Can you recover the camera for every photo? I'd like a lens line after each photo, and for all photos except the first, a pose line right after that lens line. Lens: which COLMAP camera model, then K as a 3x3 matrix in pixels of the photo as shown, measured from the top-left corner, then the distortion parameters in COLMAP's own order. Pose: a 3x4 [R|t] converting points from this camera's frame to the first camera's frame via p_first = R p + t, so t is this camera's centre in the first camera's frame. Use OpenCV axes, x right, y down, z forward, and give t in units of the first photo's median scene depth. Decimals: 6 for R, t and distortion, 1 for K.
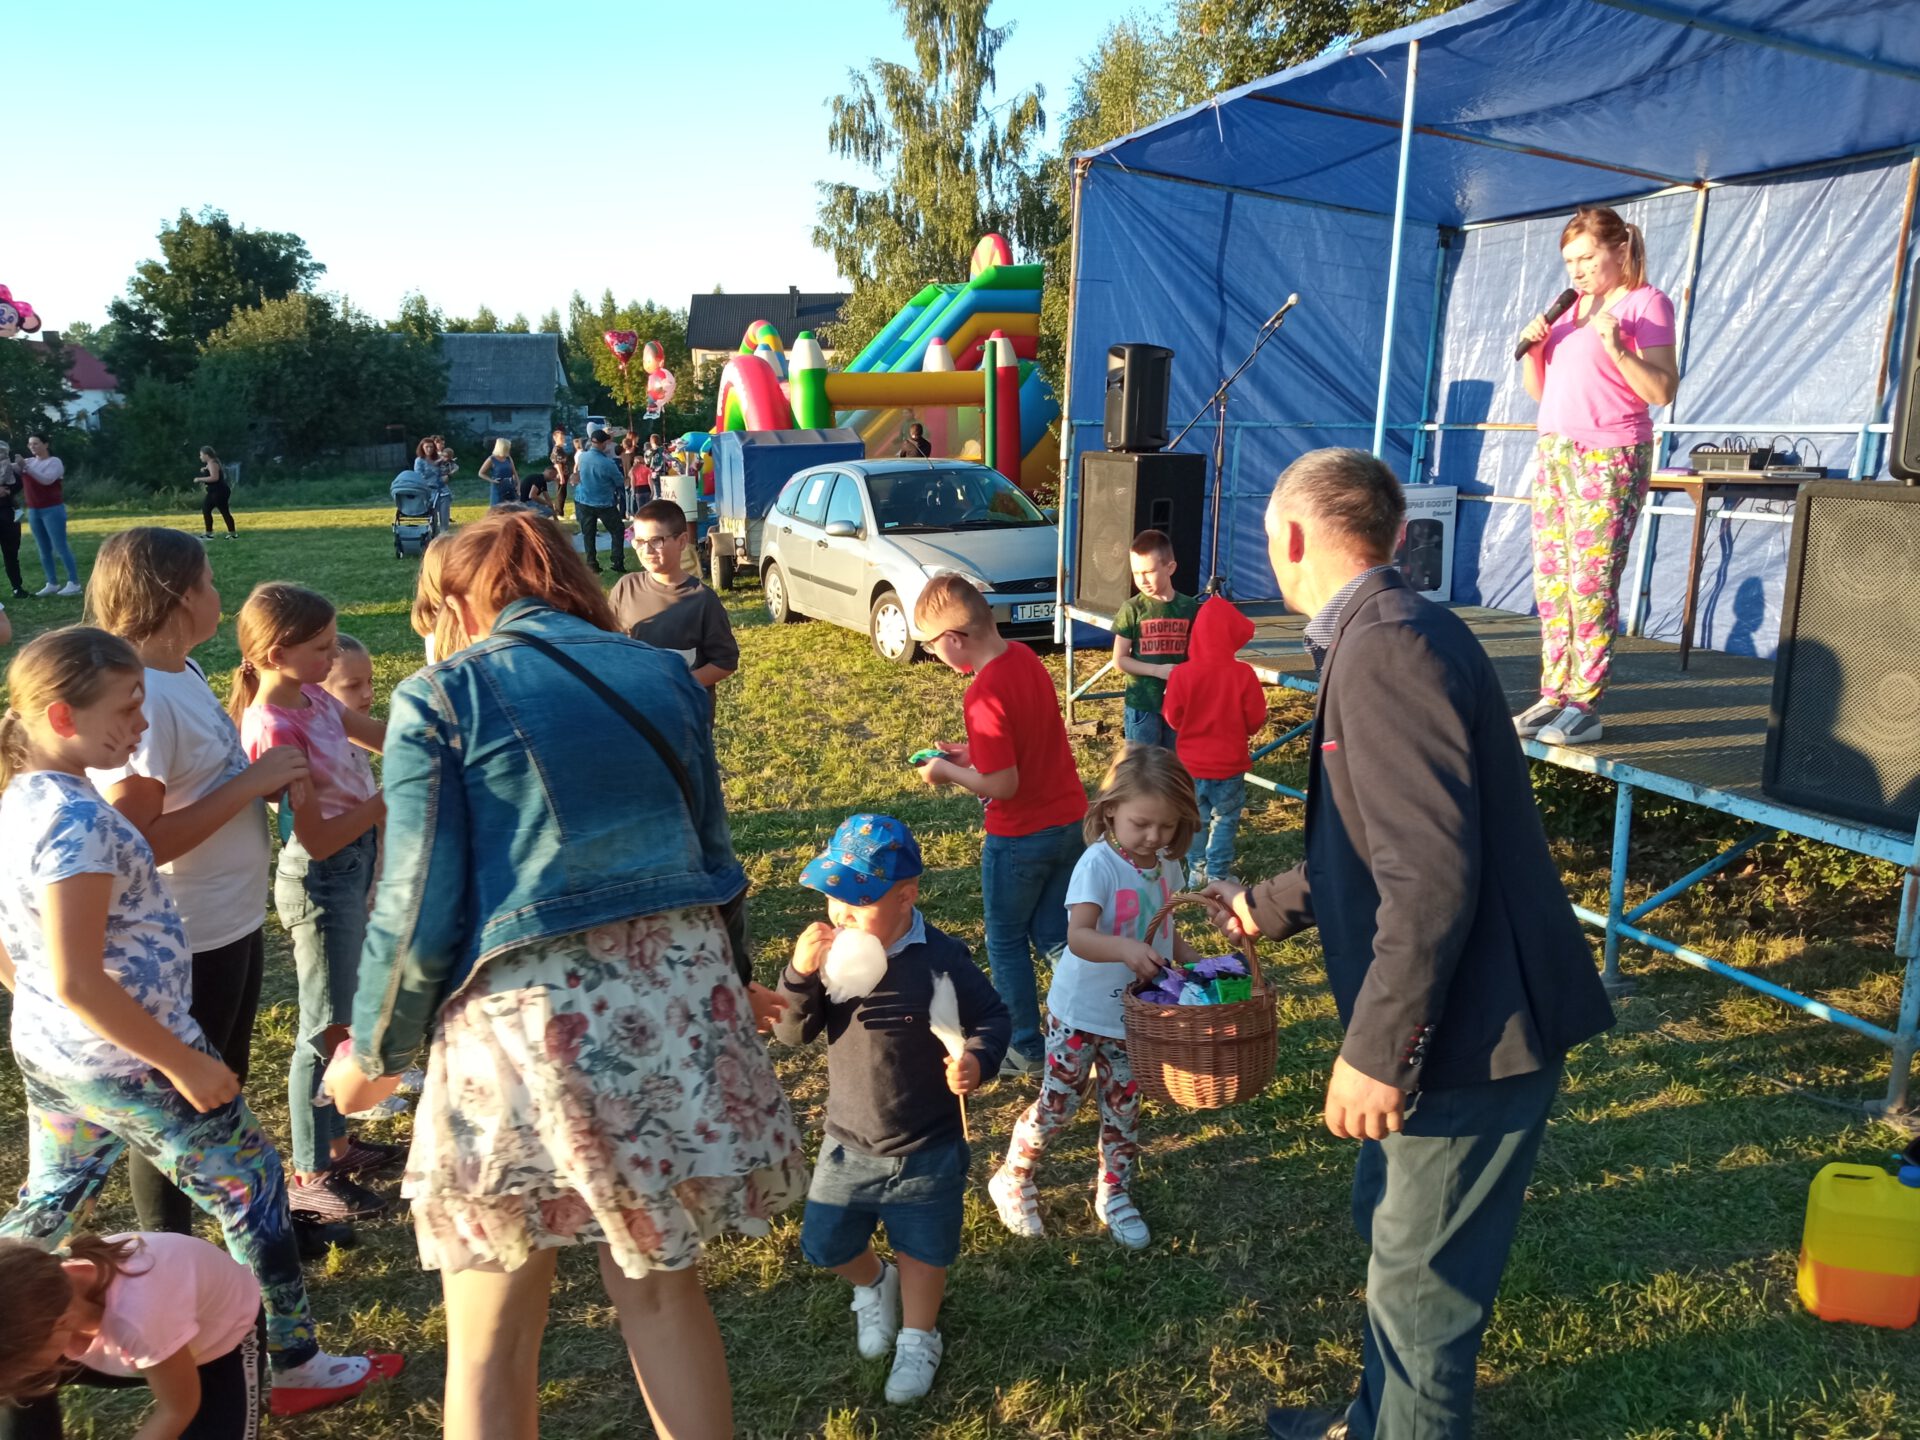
lens RADIAL K [[1524.9, 0, 955.6], [0, 1524.9, 829.8], [0, 0, 1]] dist [0.033383, 0.010612]
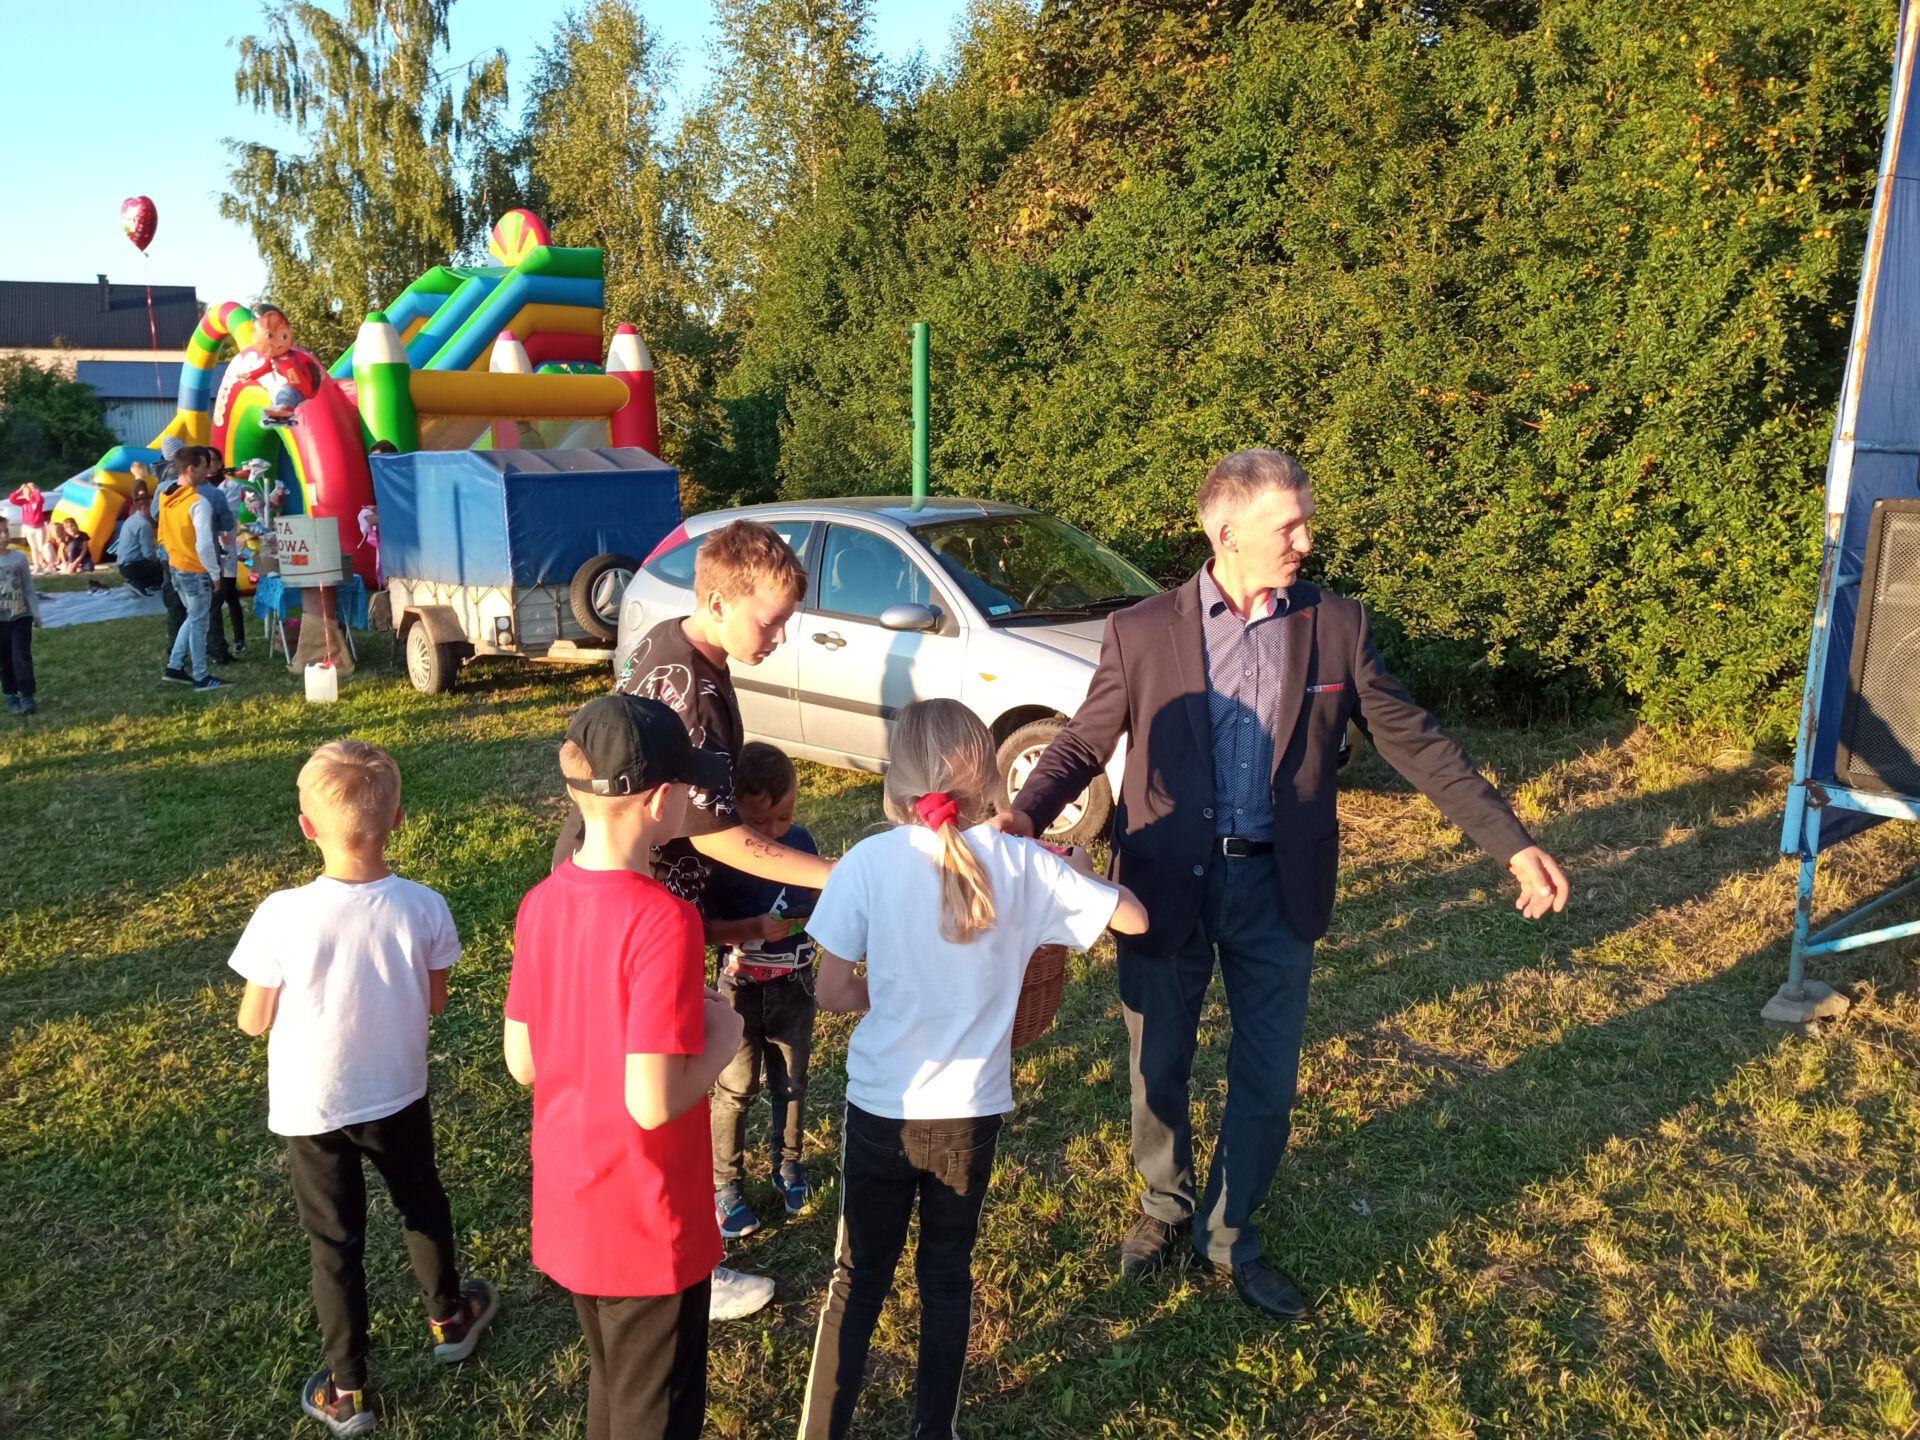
lens RADIAL K [[1518.7, 0, 956.6], [0, 1518.7, 805.6], [0, 0, 1]] dist [0.120627, -0.177484]
pose [[0.918347, -0.084825, 0.386580, -0.338907], [0.095206, 0.995427, -0.007748, -0.133620], [-0.384155, 0.043920, 0.922223, 0.500750]]
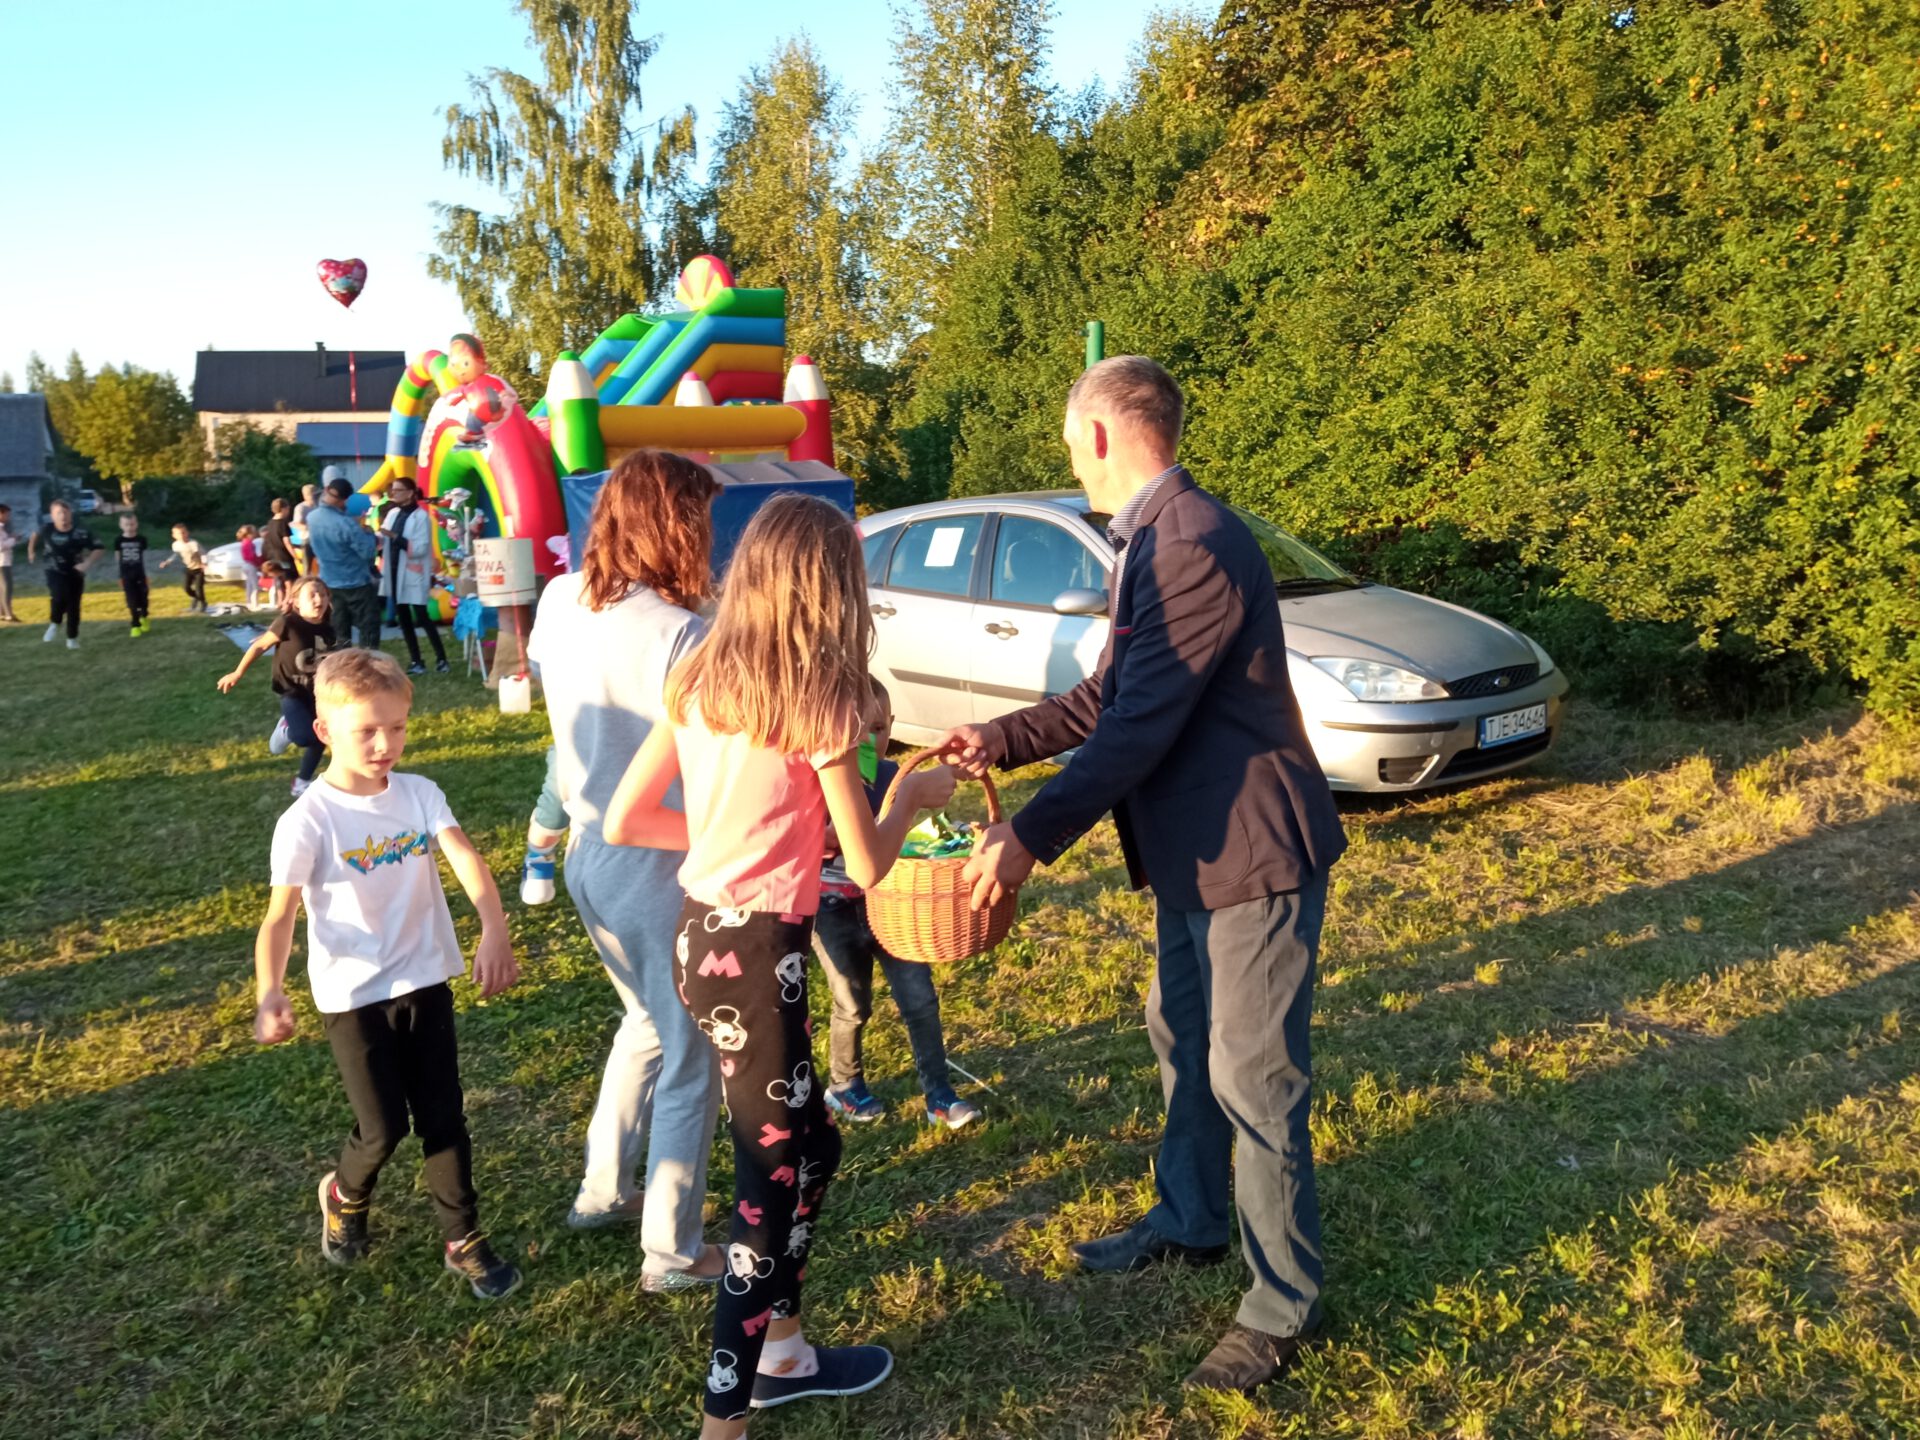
lens RADIAL K [[1527.7, 0, 969.3], [0, 1527.7, 813.3], [0, 0, 1]] dist [0.097665, -0.147752]
pose [[0.954147, -0.078222, 0.288939, -0.337399], [0.093758, 0.994779, -0.040304, -0.108964], [-0.284277, 0.065546, 0.956499, 0.509223]]
